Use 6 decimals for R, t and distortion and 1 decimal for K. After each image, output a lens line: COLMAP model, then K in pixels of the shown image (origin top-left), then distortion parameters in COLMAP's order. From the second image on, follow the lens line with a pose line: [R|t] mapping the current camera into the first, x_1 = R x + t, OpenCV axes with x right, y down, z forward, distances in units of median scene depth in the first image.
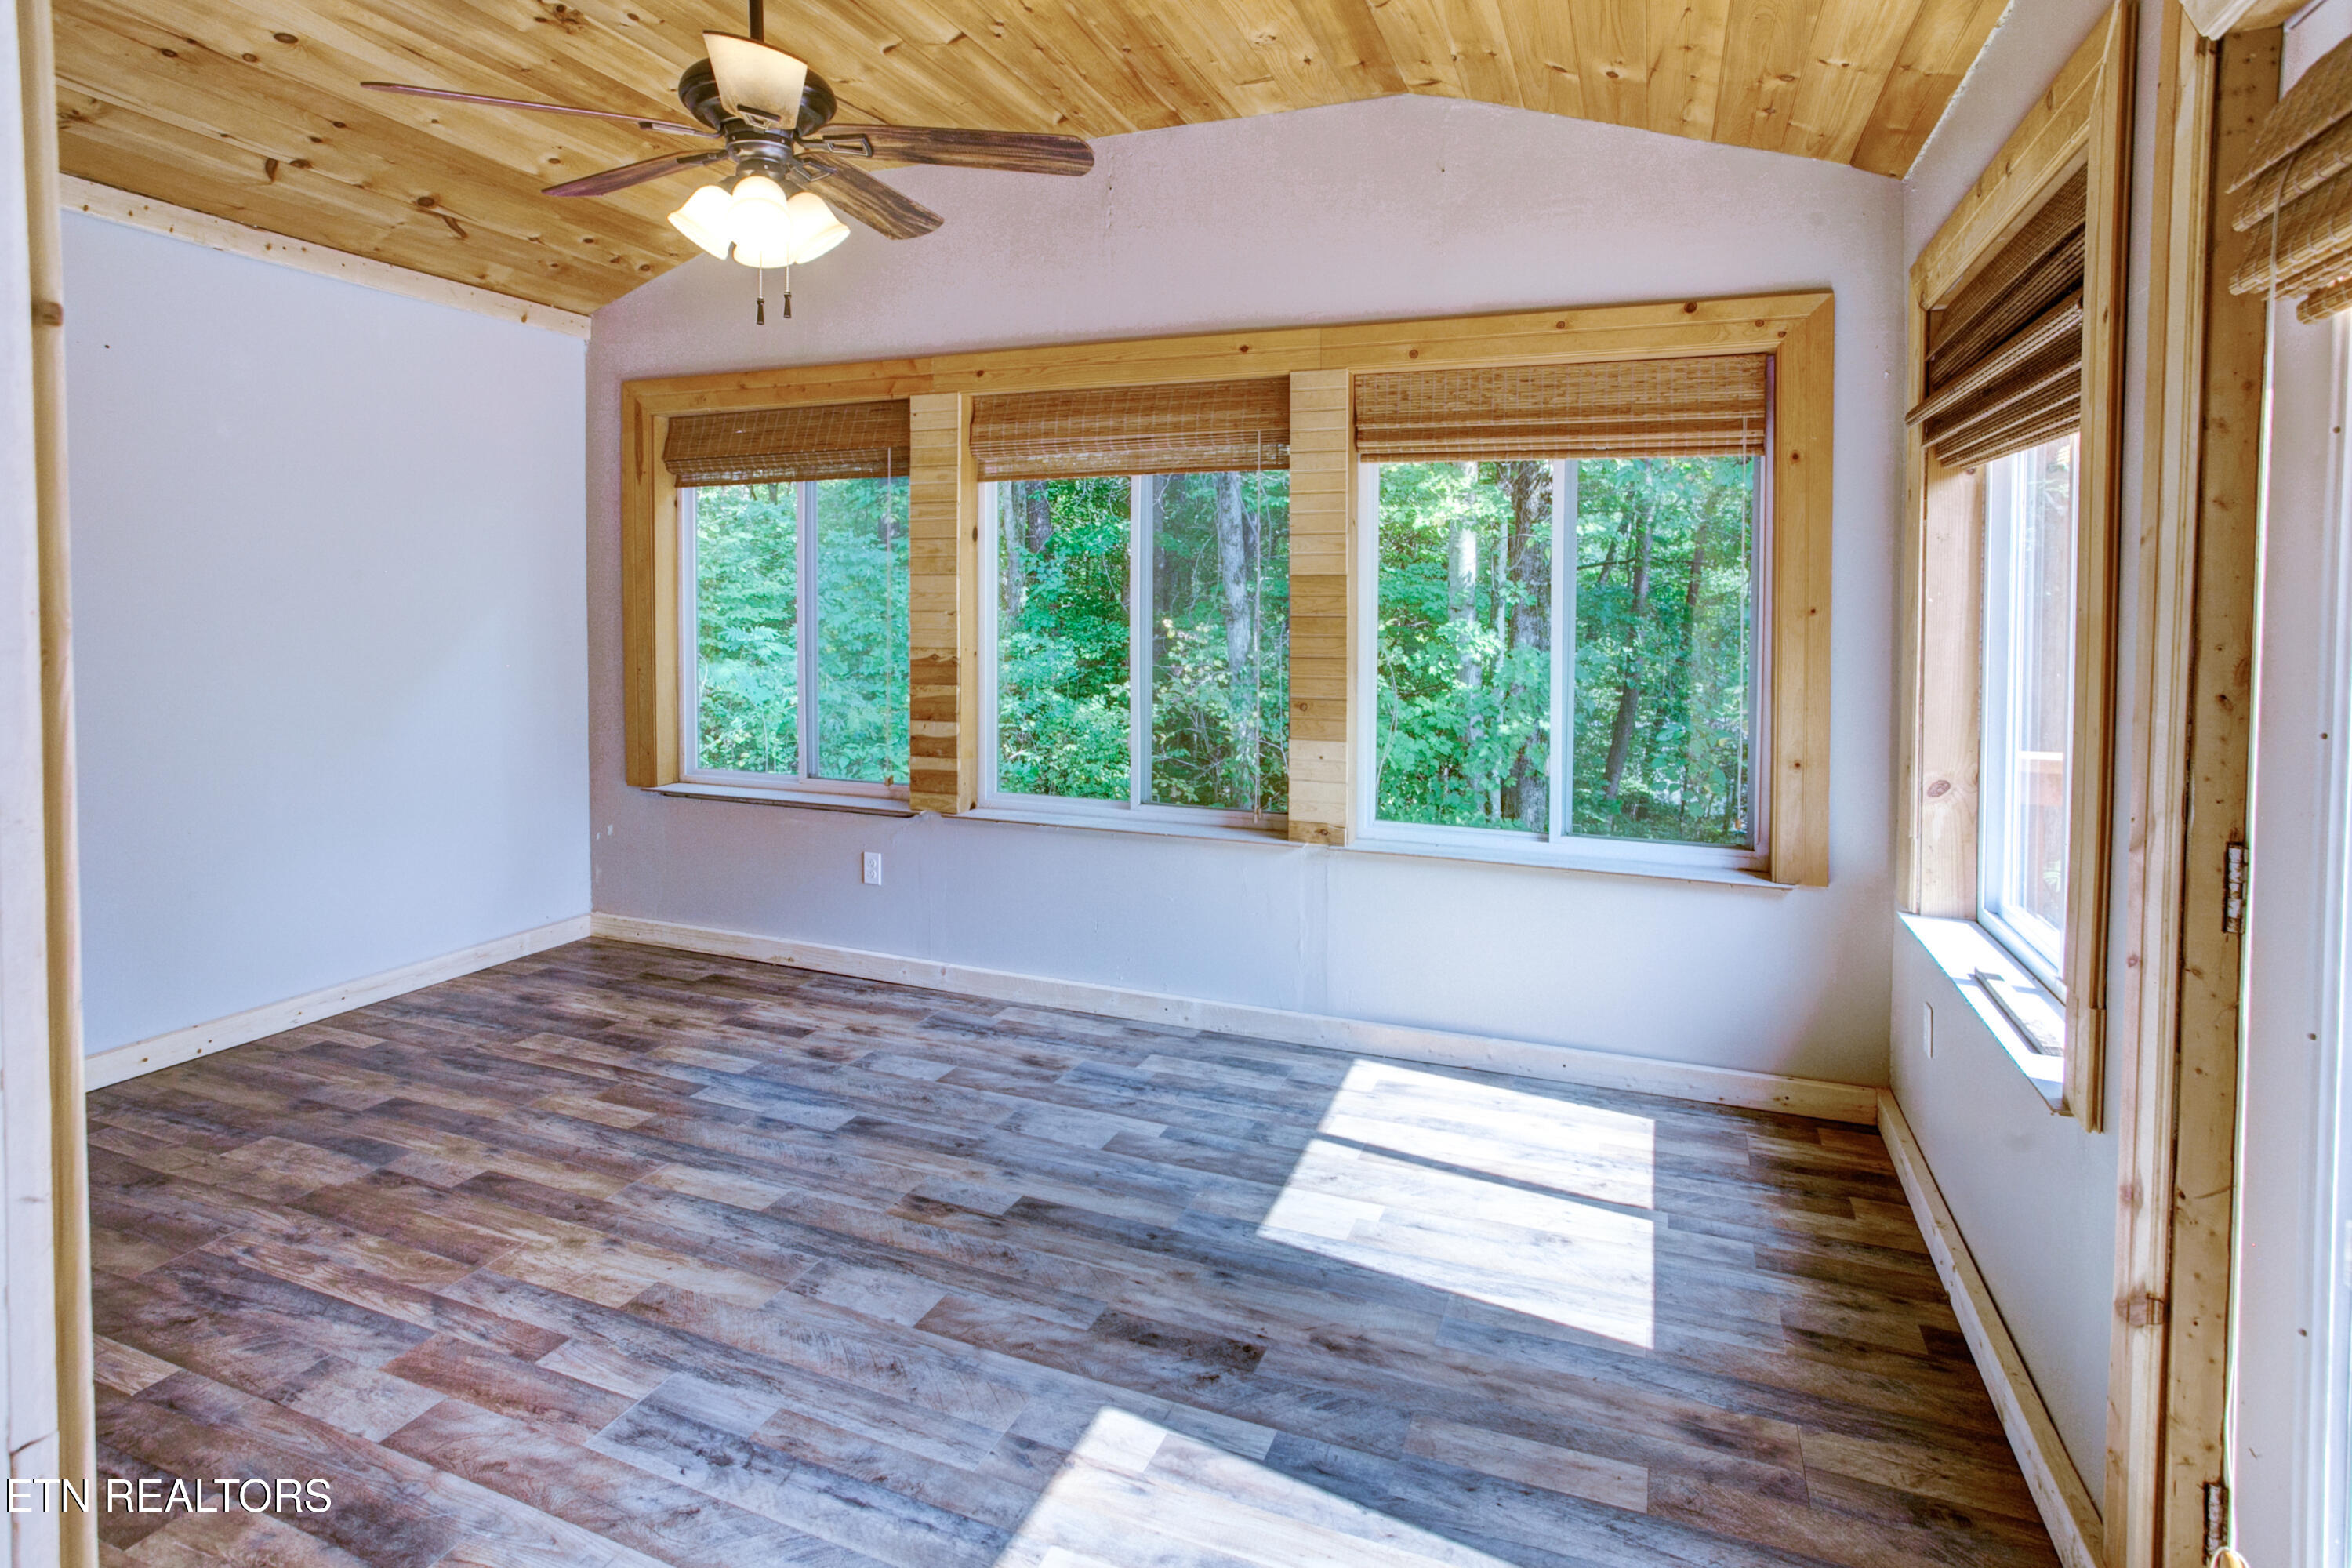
lens RADIAL K [[1199.4, 0, 1181.3], [0, 1199.4, 575.0], [0, 0, 1]] dist [-0.023451, -0.000534]
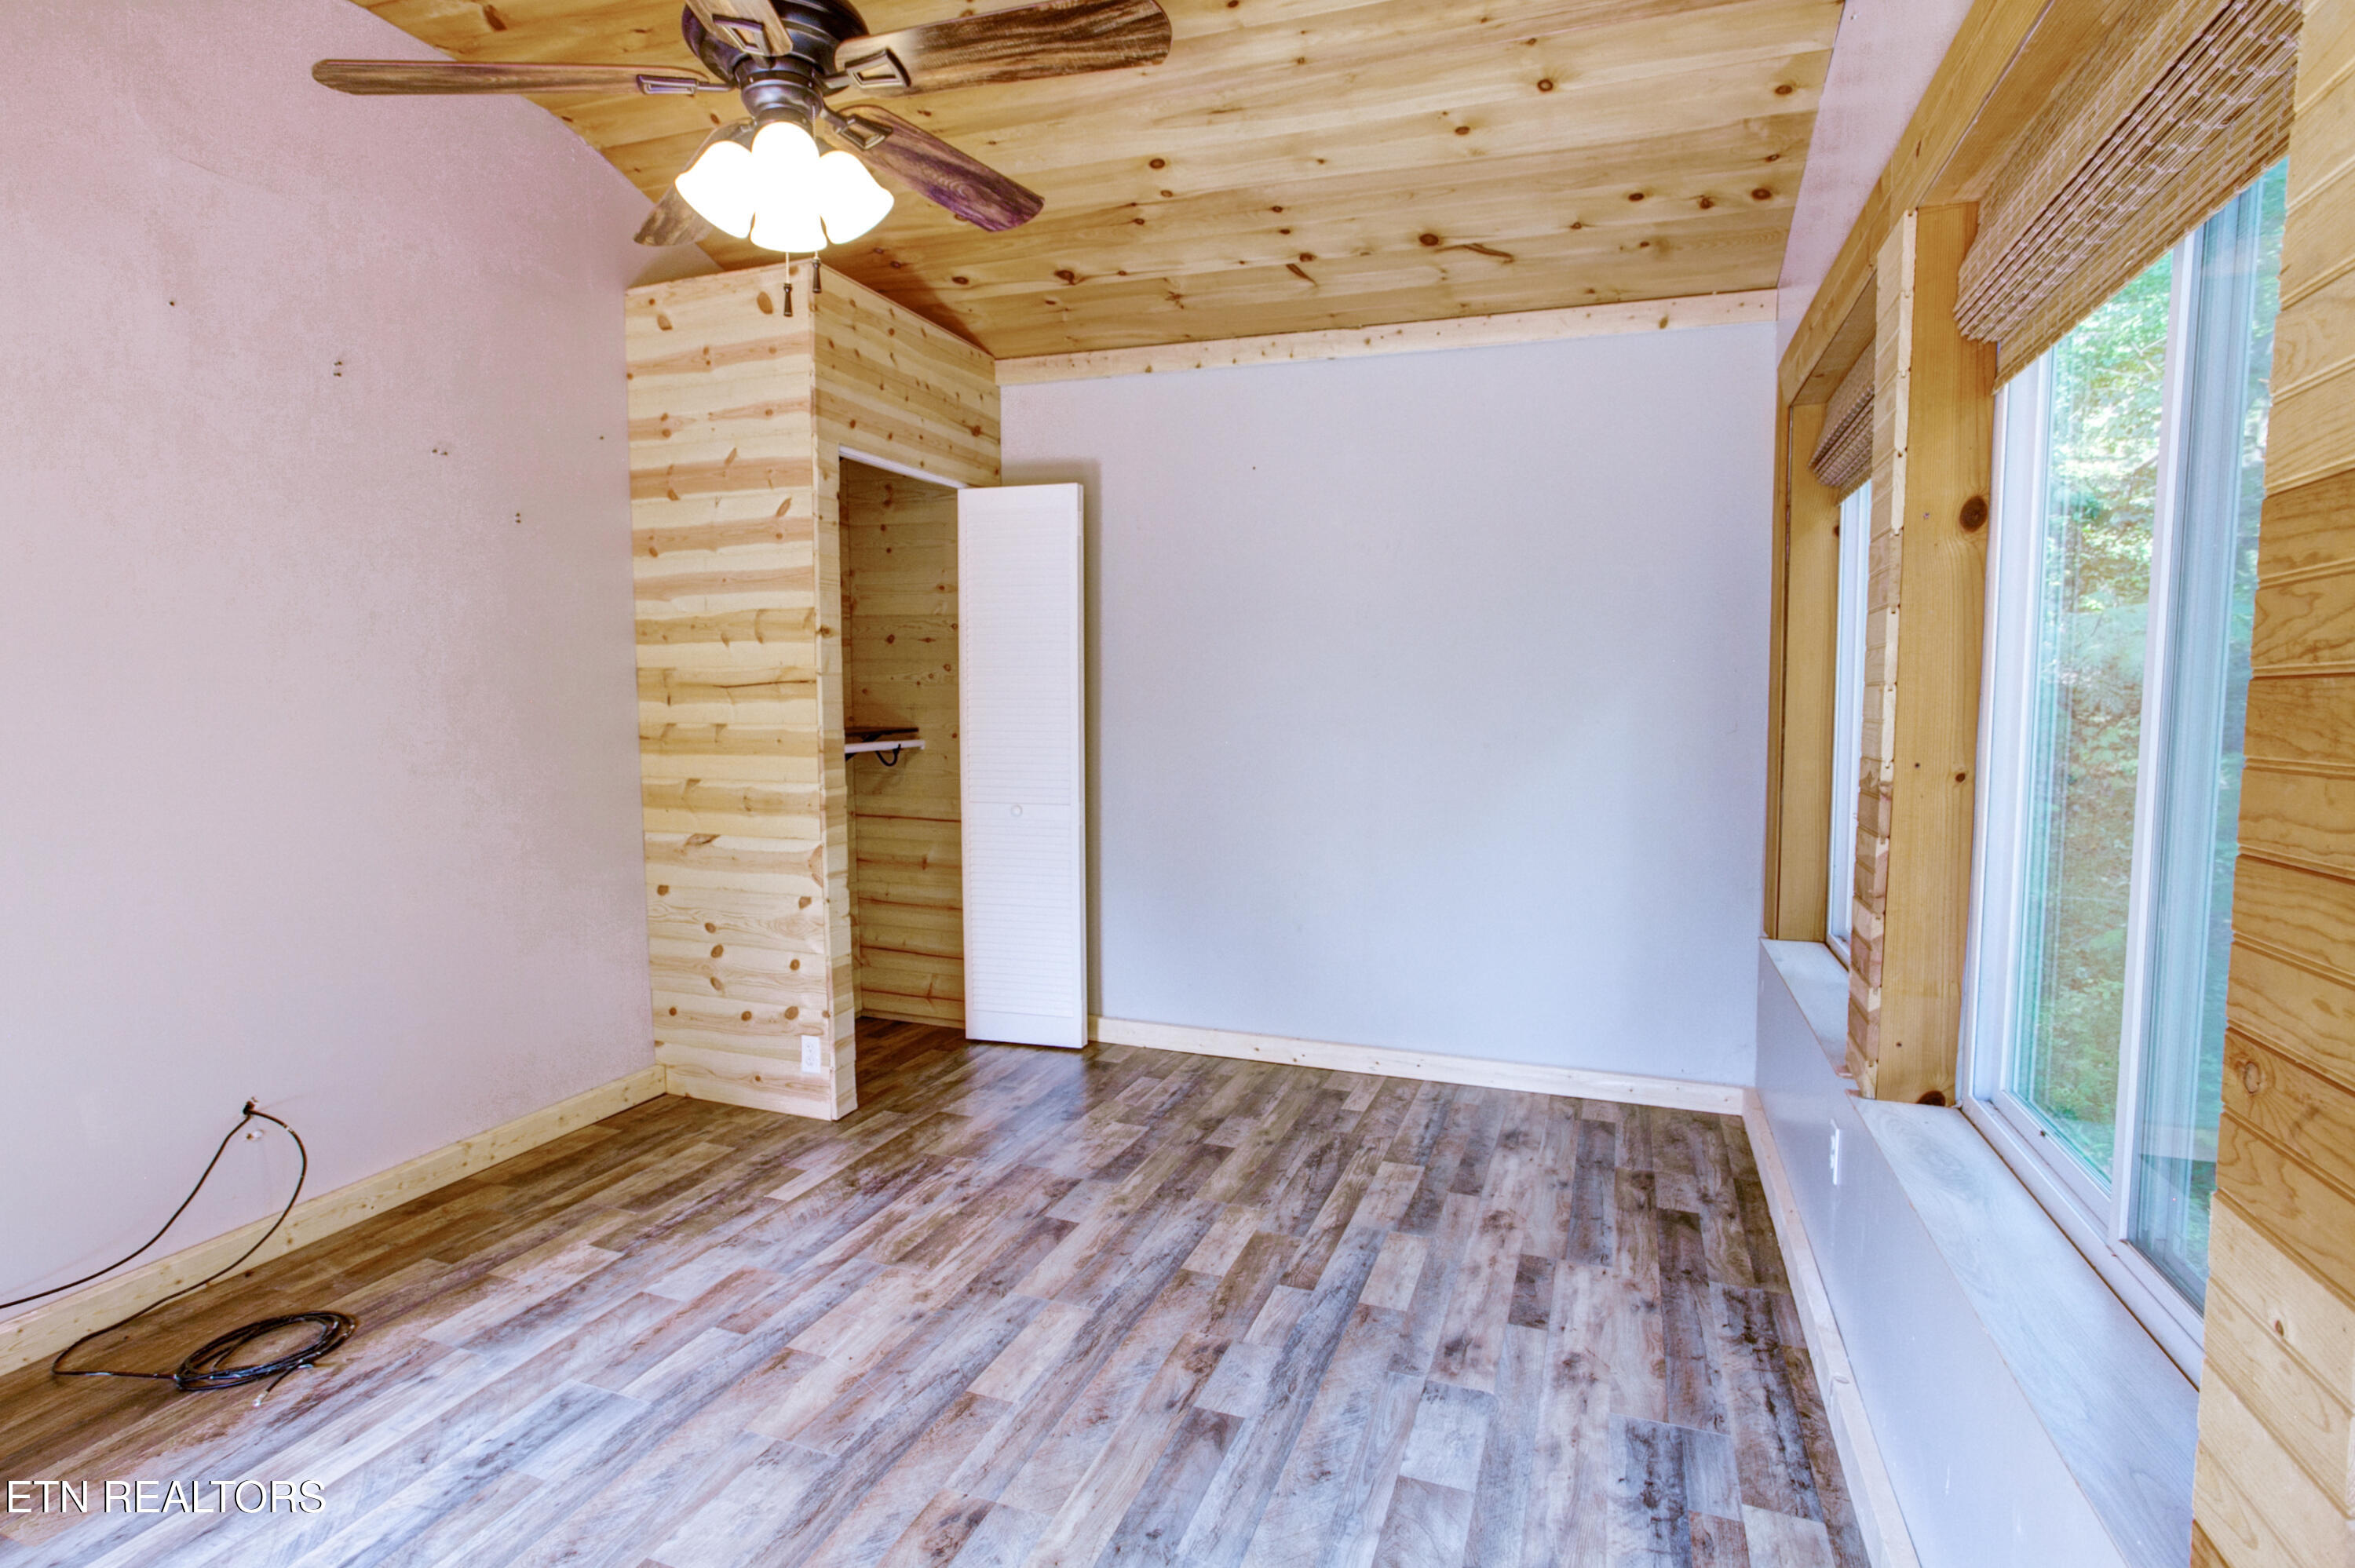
lens RADIAL K [[1182.4, 0, 1165.7], [0, 1182.4, 799.5], [0, 0, 1]] dist [-0.063729, 0.032960]
pose [[0.018894, 0.085793, -0.996134, 0.439348], [0.012862, 0.996208, 0.086043, 0.053683], [0.999739, -0.014438, 0.017719, 1.161901]]
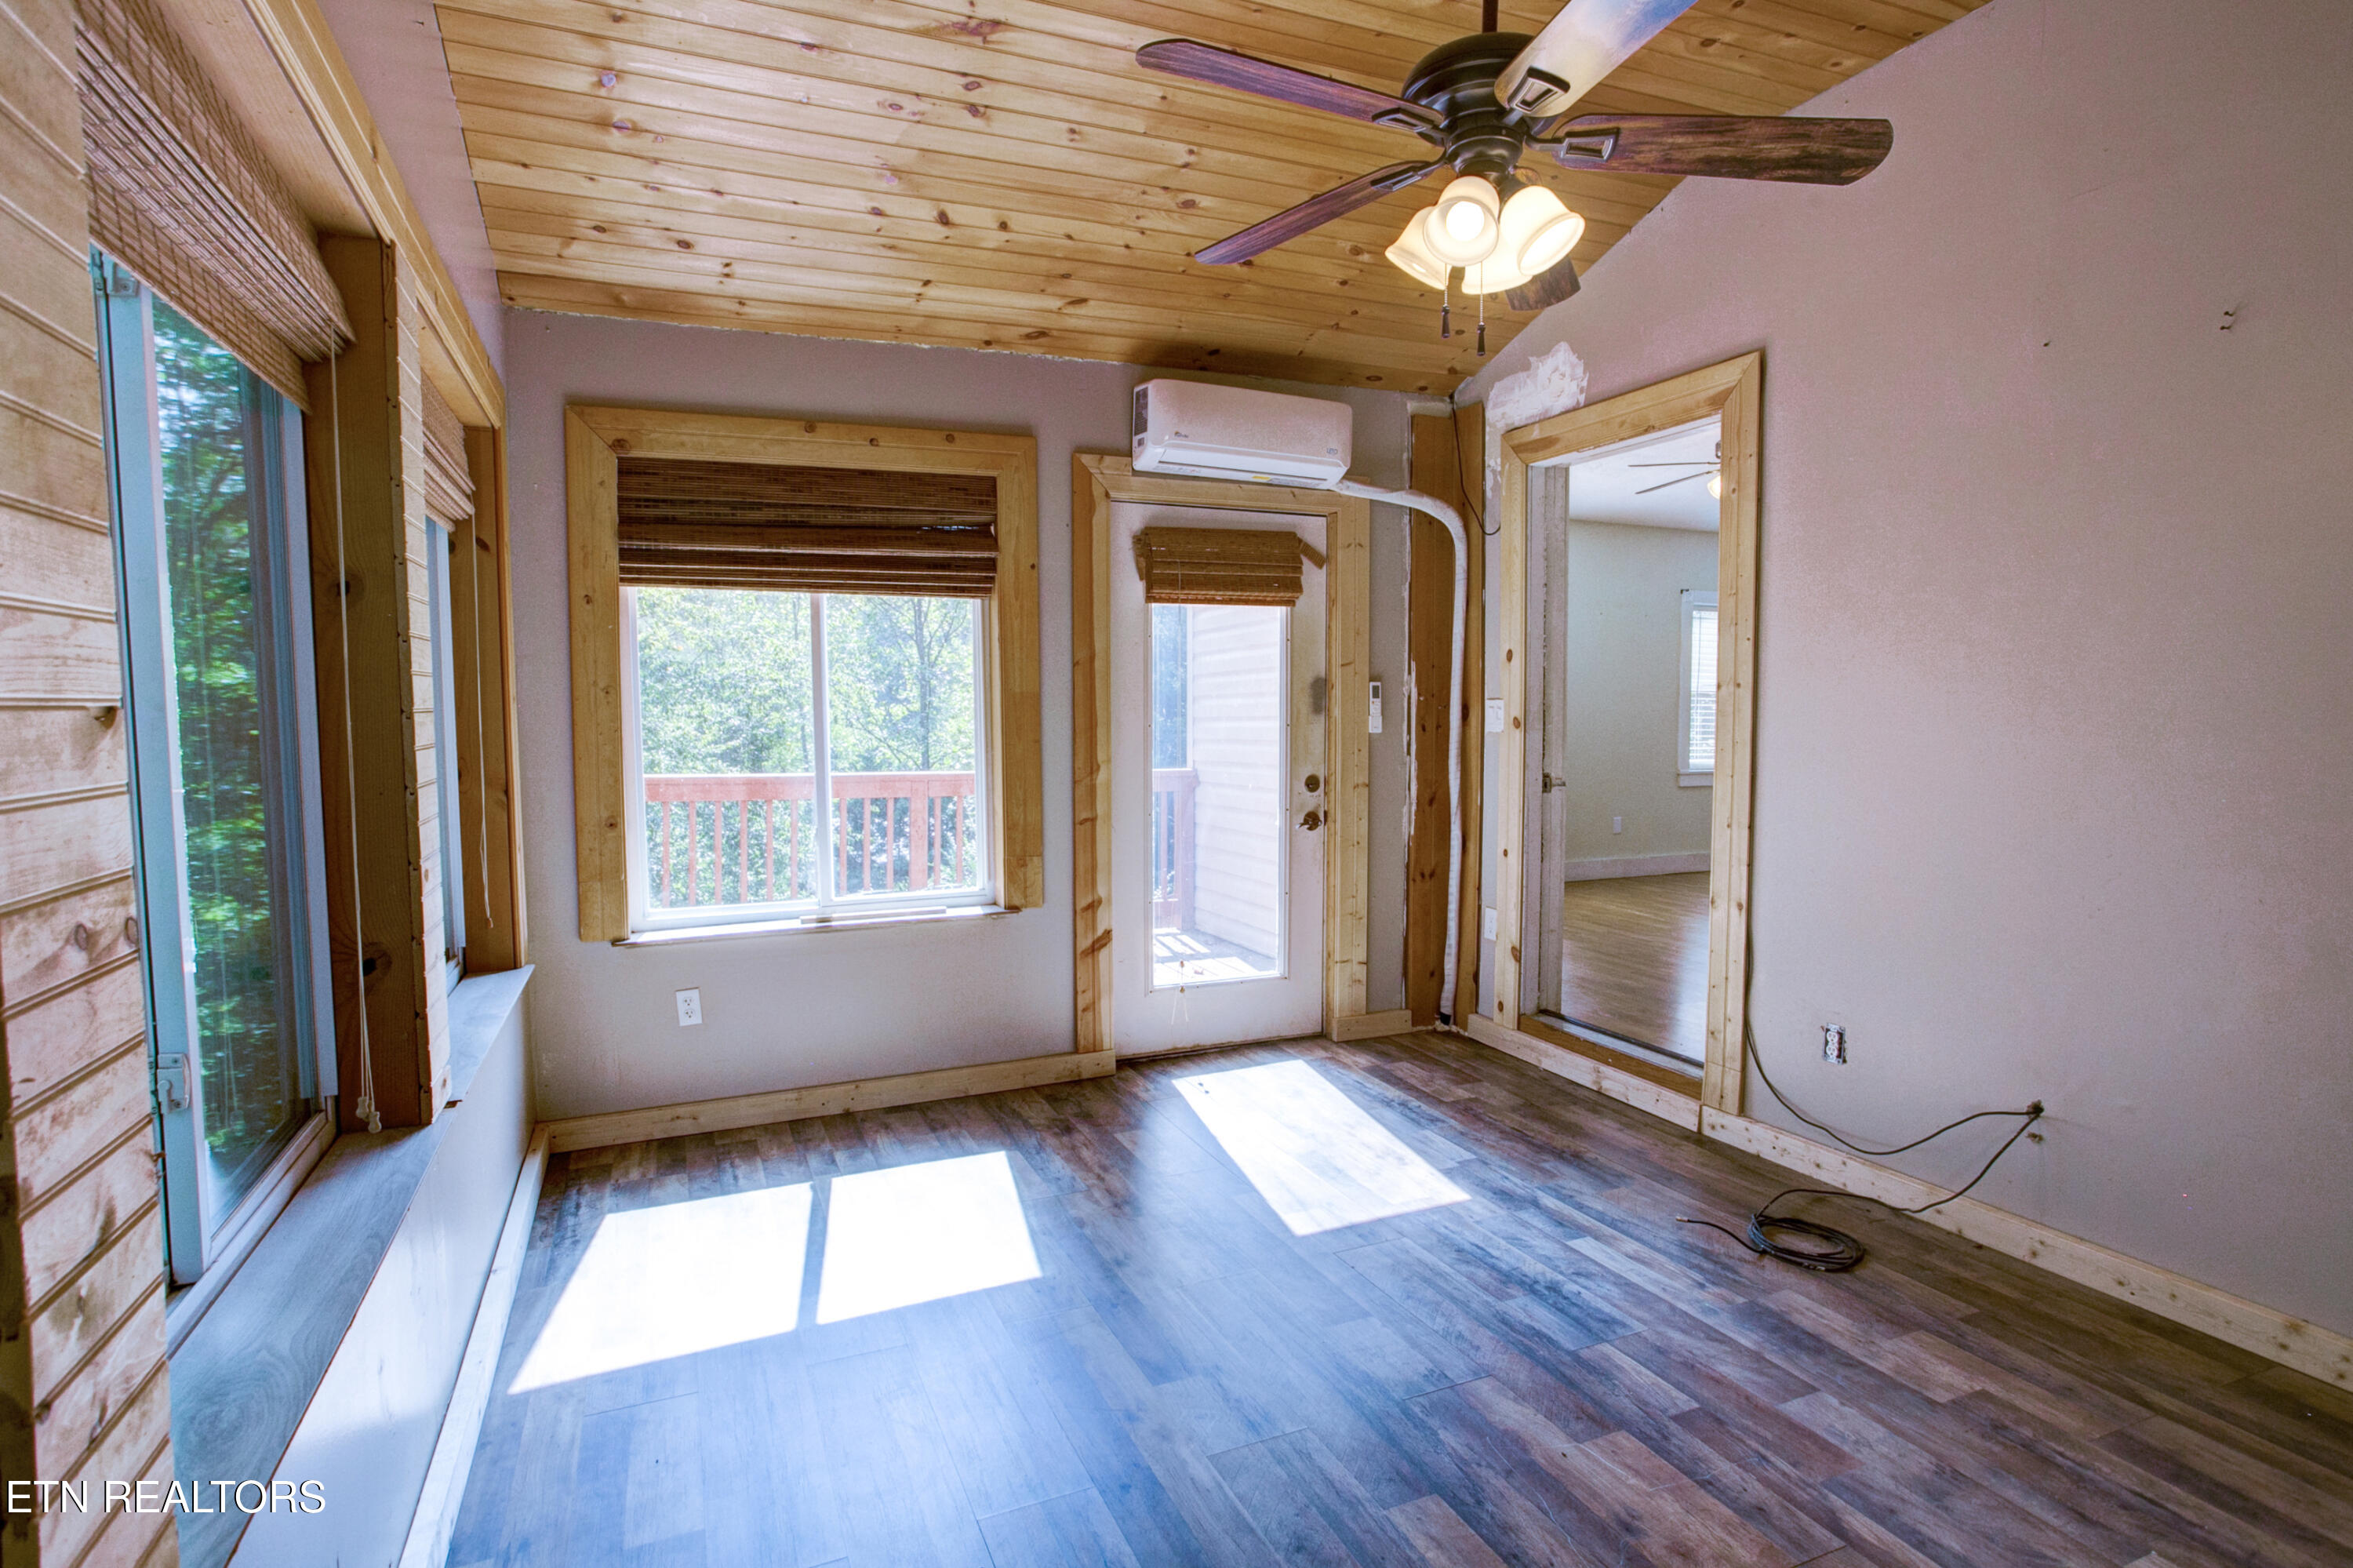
lens RADIAL K [[1206.9, 0, 1172.2], [0, 1206.9, 791.2], [0, 0, 1]] dist [-0.069134, 0.037261]
pose [[-0.701522, -0.047714, 0.711049, -0.760193], [-0.005618, 0.998095, 0.061433, 0.053972], [-0.712626, 0.039102, -0.700454, 1.659244]]
